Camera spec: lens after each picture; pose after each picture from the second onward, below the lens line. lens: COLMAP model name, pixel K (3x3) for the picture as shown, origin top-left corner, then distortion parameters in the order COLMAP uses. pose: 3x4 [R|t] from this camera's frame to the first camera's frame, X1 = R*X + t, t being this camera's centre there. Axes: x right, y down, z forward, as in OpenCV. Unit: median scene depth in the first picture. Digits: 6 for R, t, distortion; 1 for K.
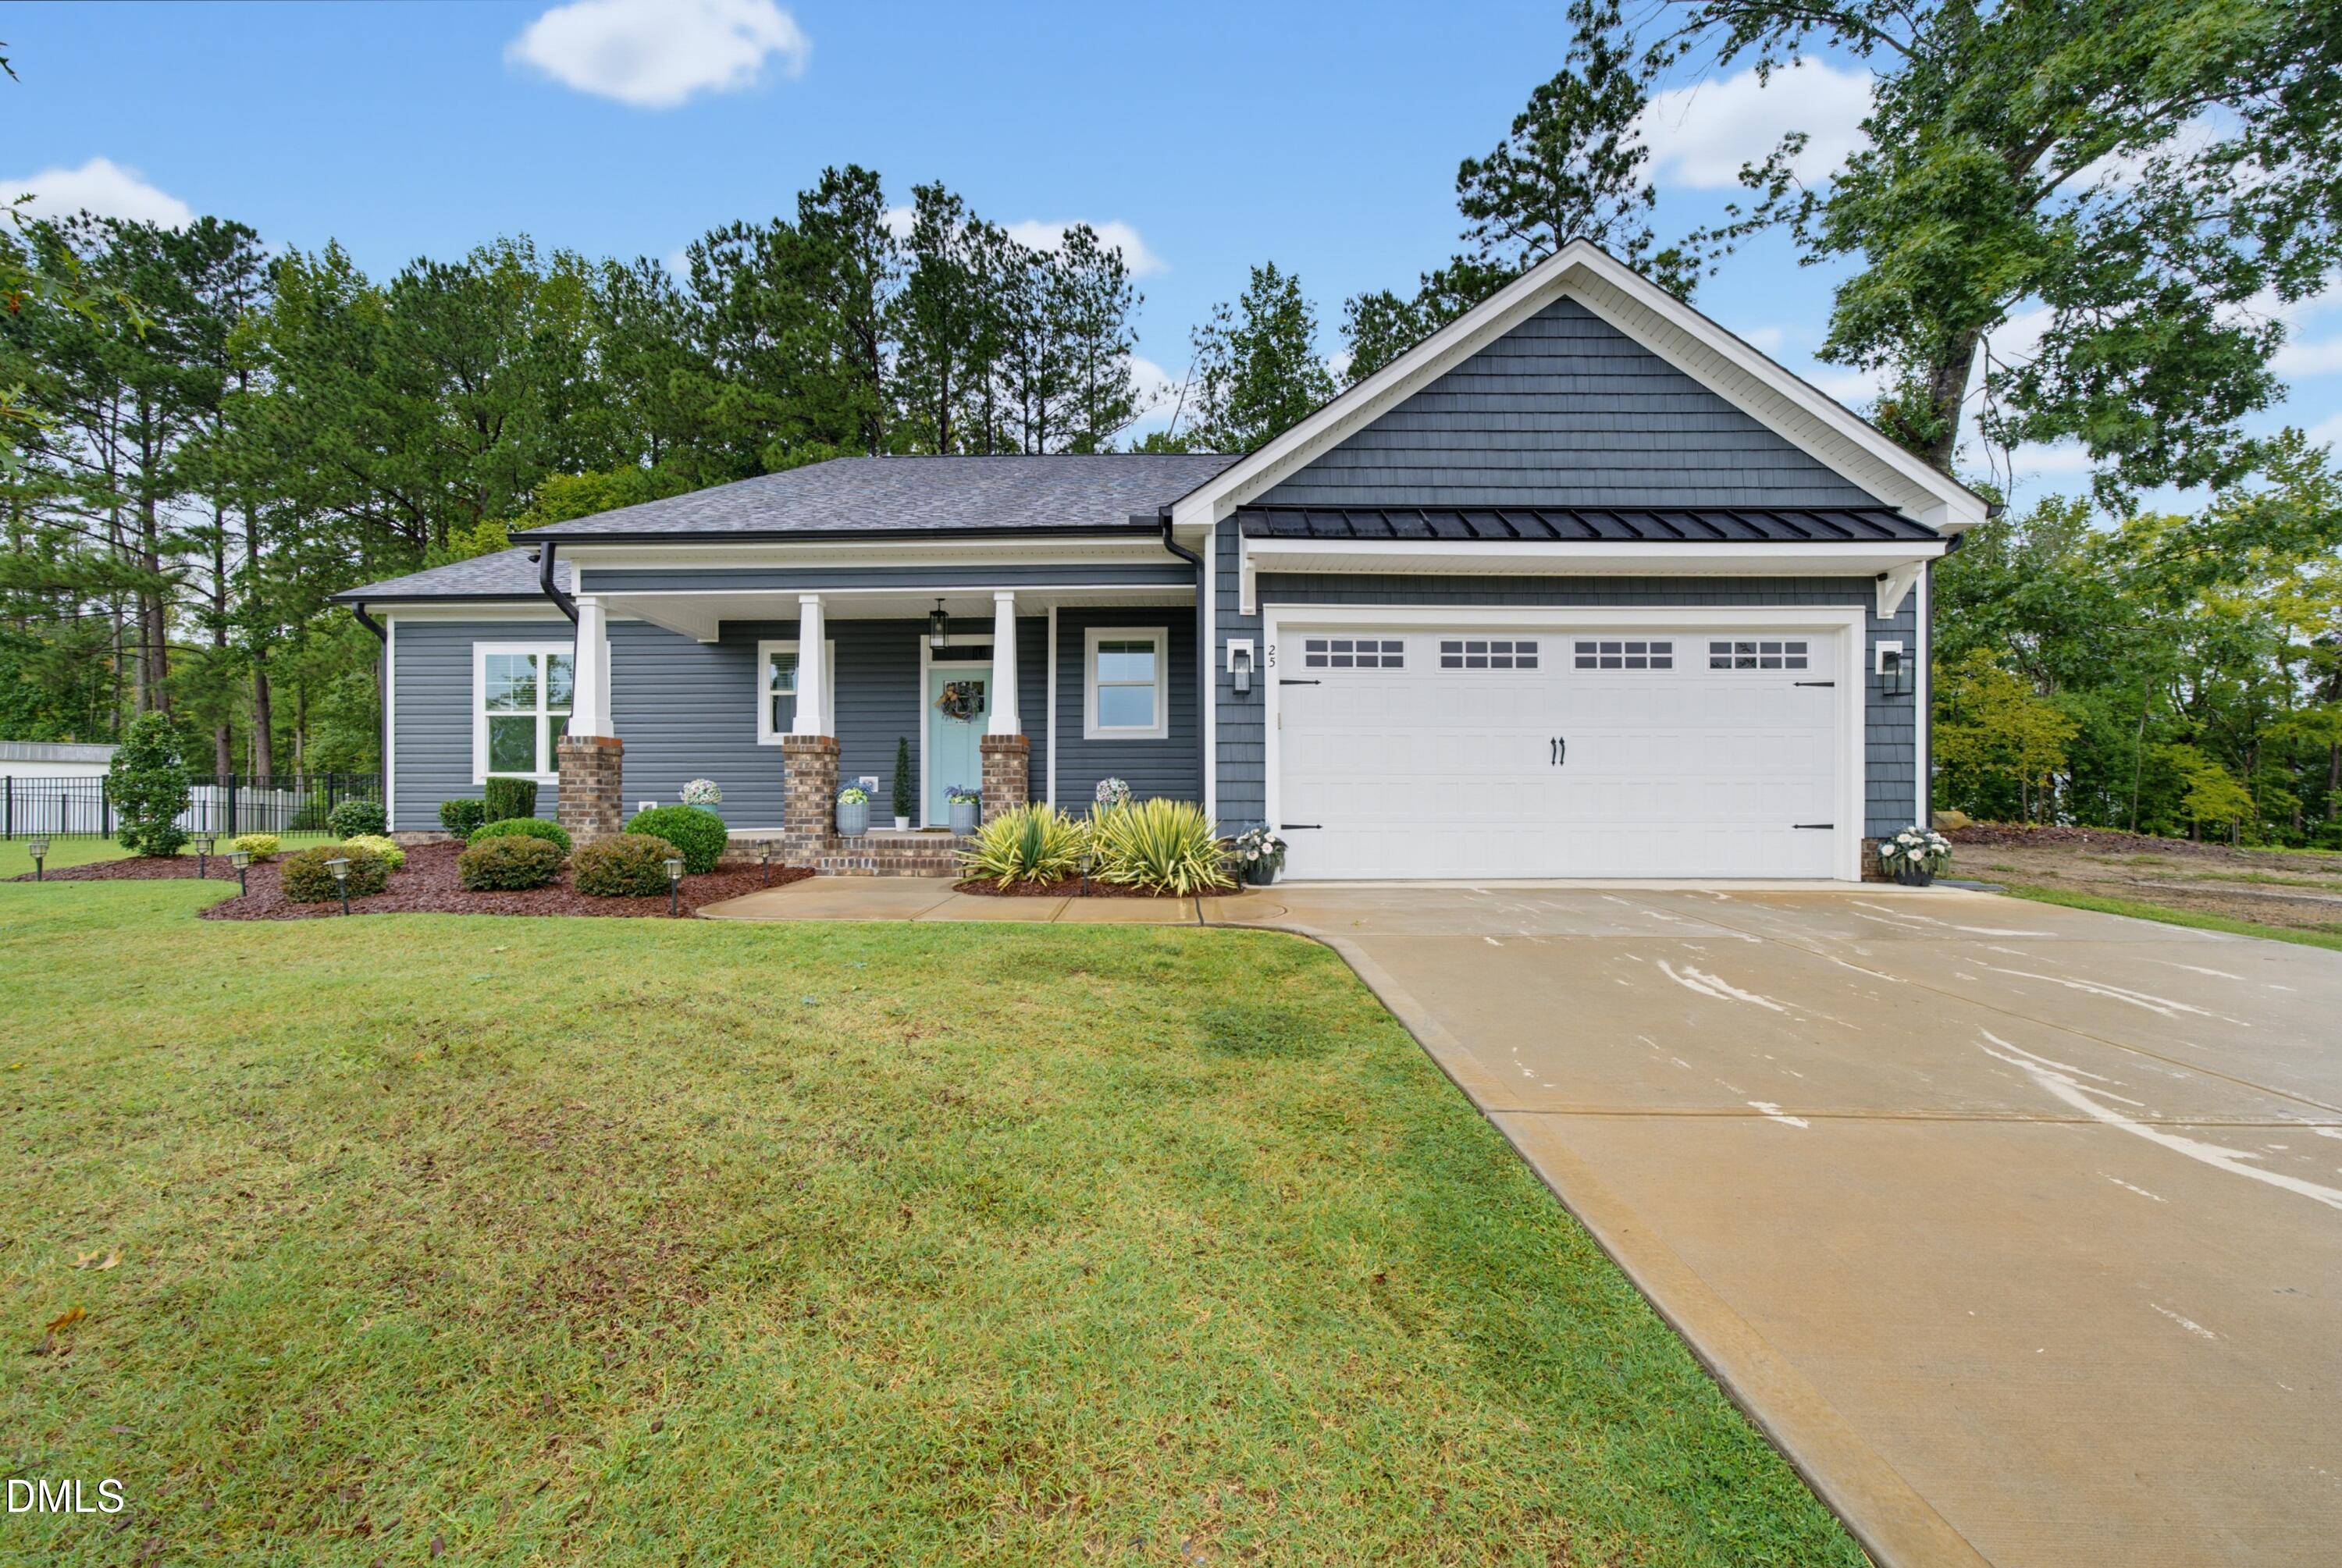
lens RADIAL K [[870.1, 0, 1165.4], [0, 870.1, 807.5], [0, 0, 1]] dist [0.002937, -0.000093]
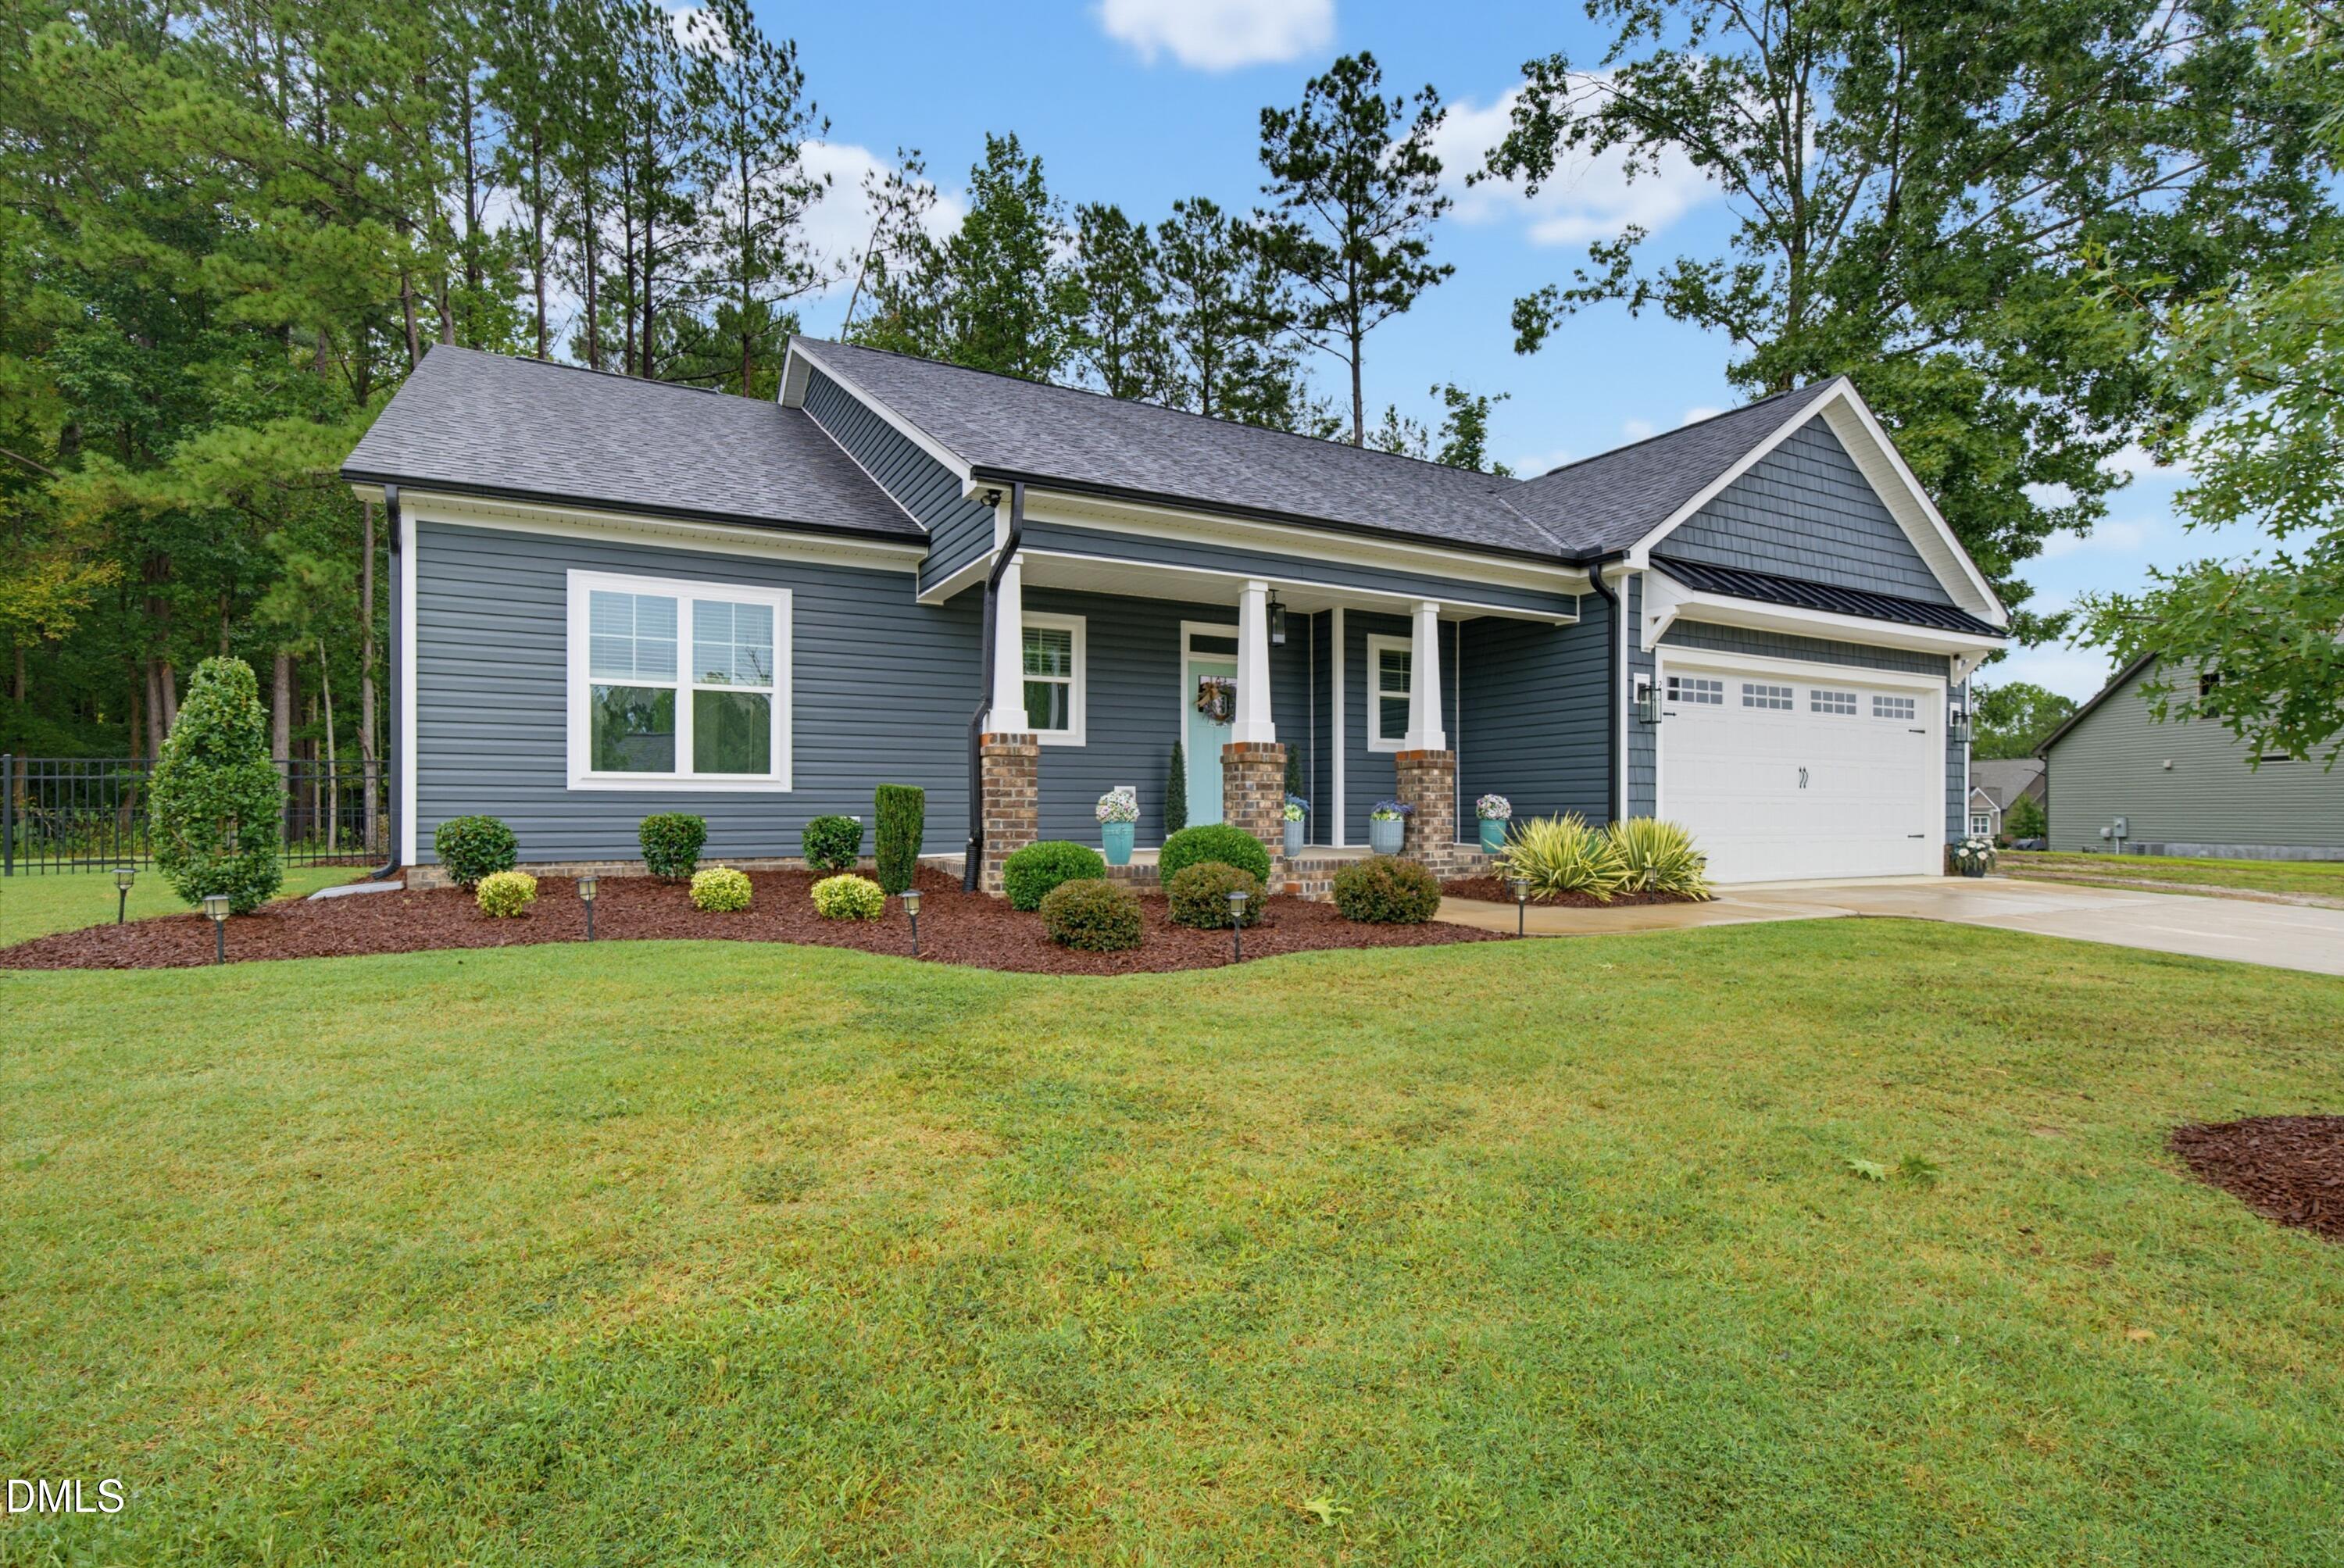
lens RADIAL K [[1170.9, 0, 1169.4], [0, 1170.9, 816.1], [0, 0, 1]] dist [-0.004109, 0.000043]
pose [[0.851107, 0.000449, 0.524993, -1.102343], [-0.001023, 0.999999, 0.000804, -0.009856], [-0.524992, -0.001221, 0.851106, 0.038072]]
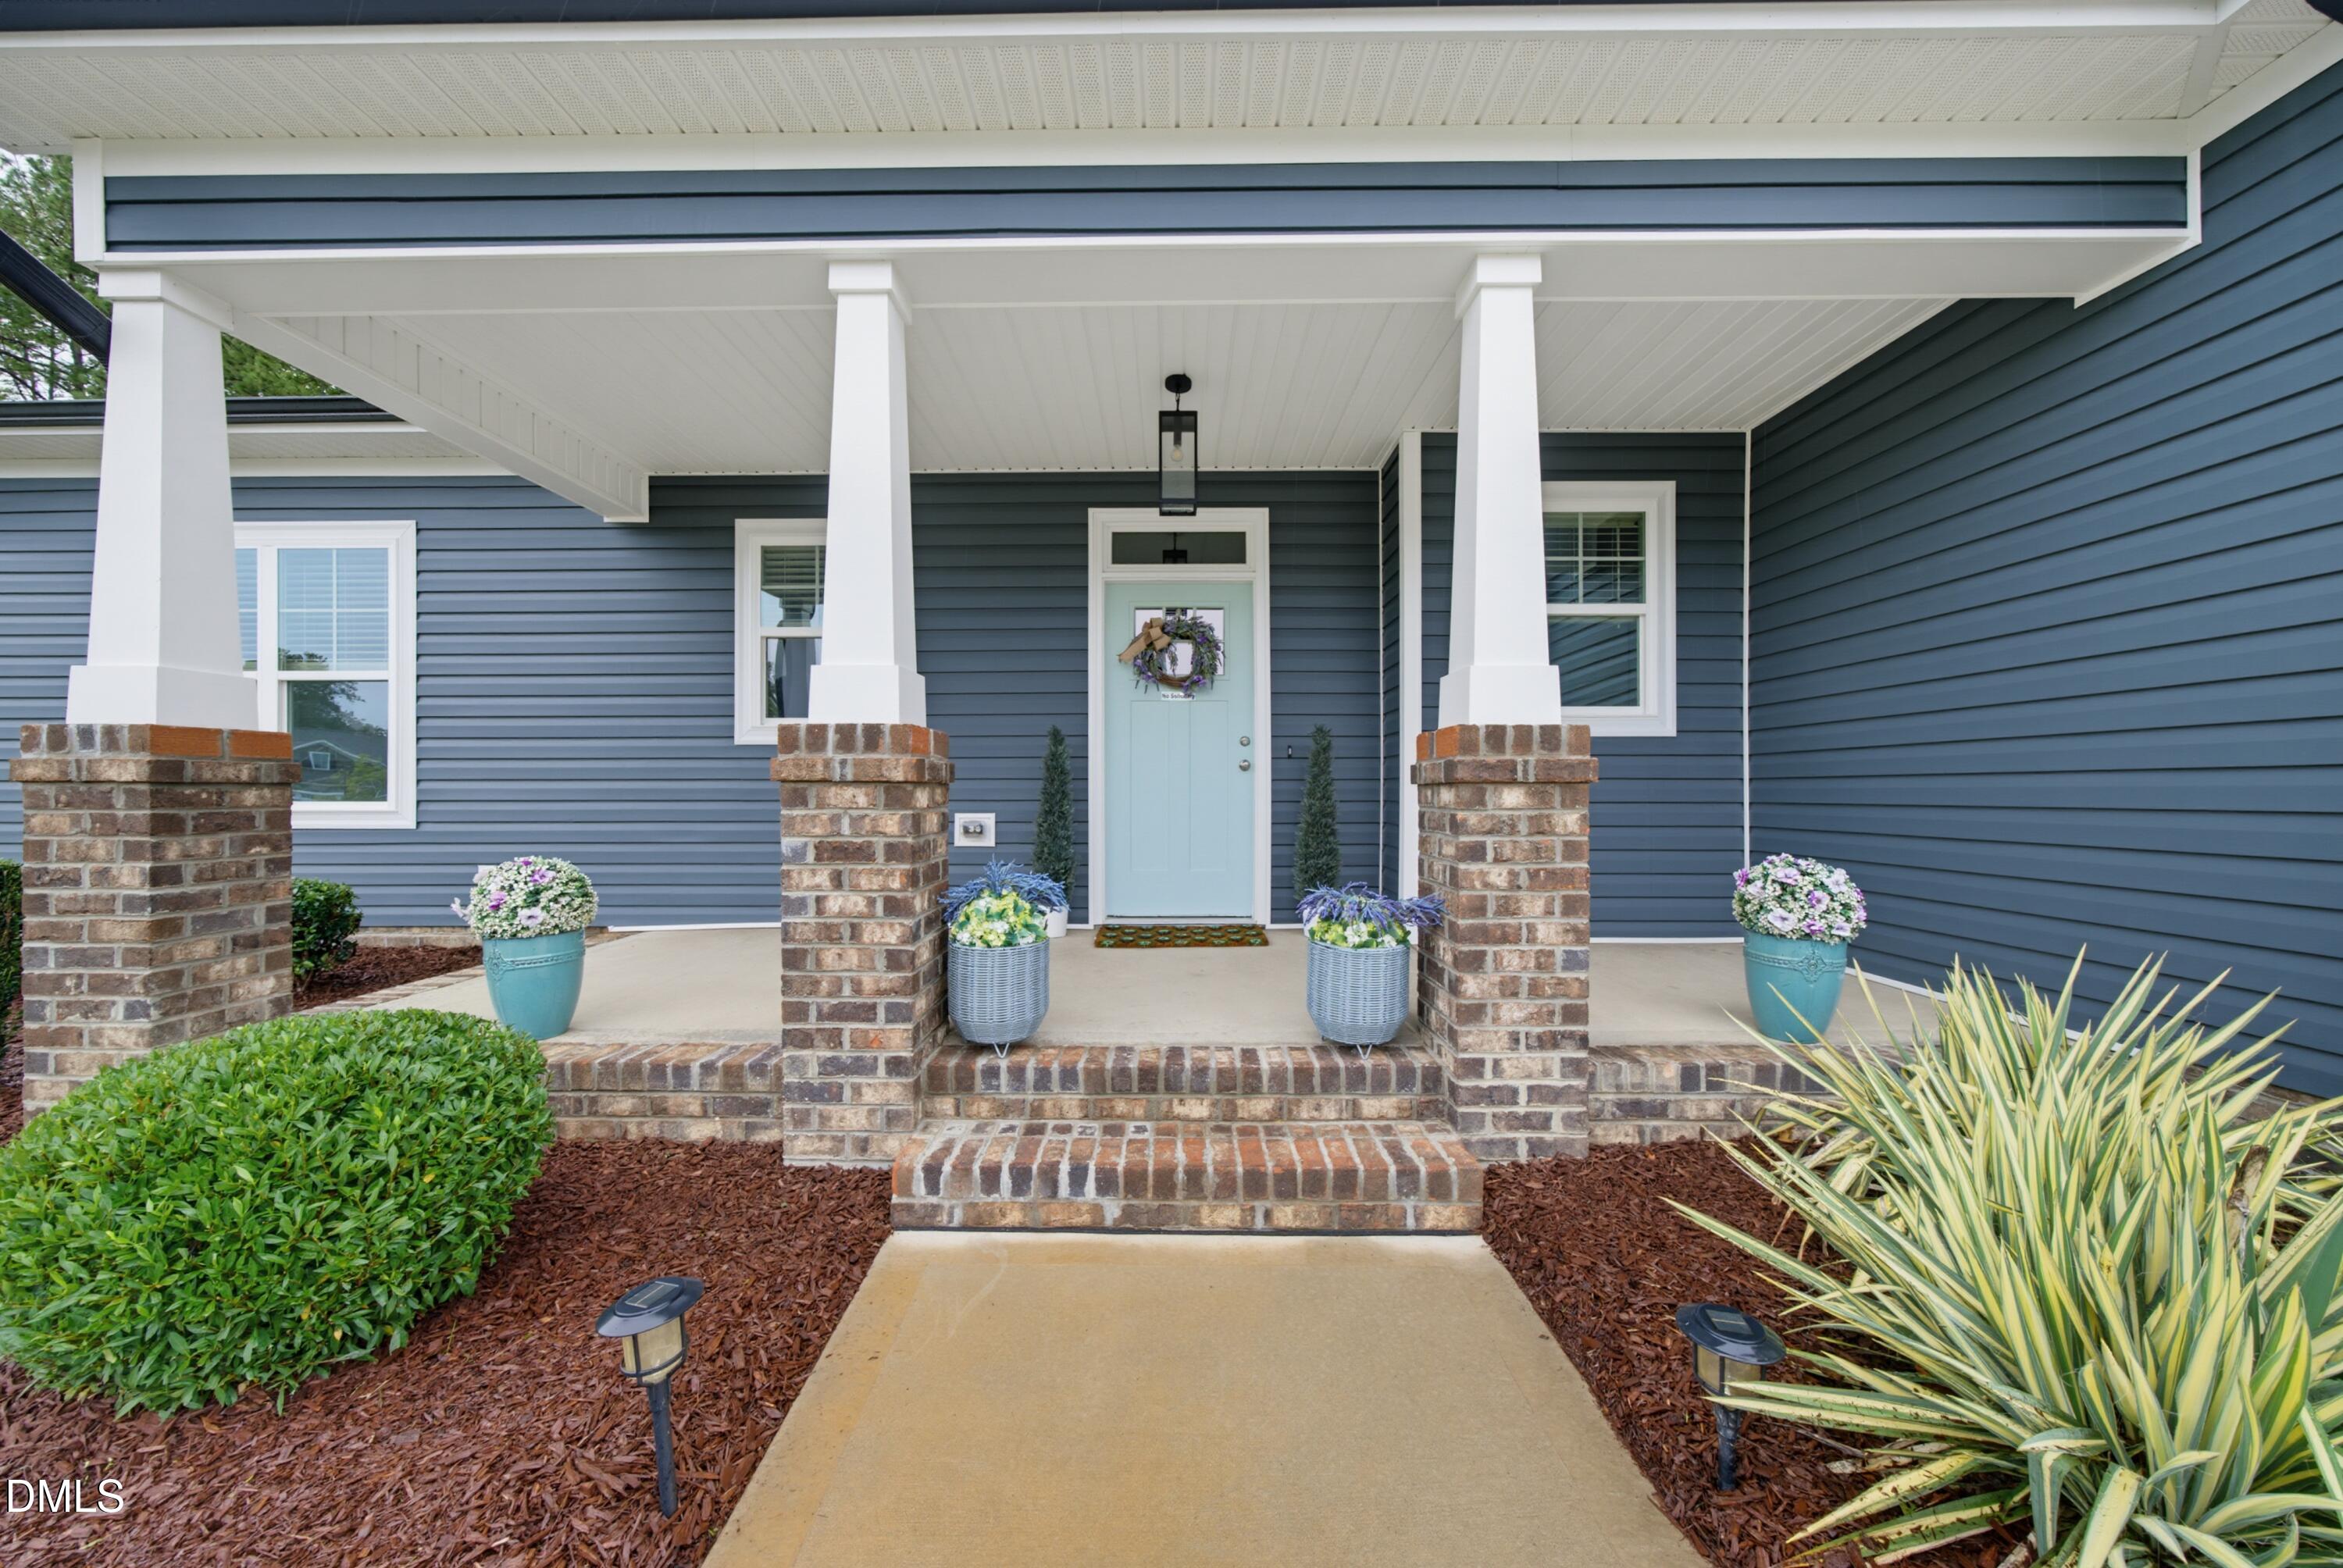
lens RADIAL K [[785.0, 0, 1178.9], [0, 785.0, 791.8], [0, 0, 1]] dist [-0.000839, -0.000028]
pose [[0.999408, -0.001036, 0.034386, -0.305440], [0.000913, 0.999993, 0.003591, -0.059305], [-0.034389, -0.003558, 0.999402, 0.715024]]
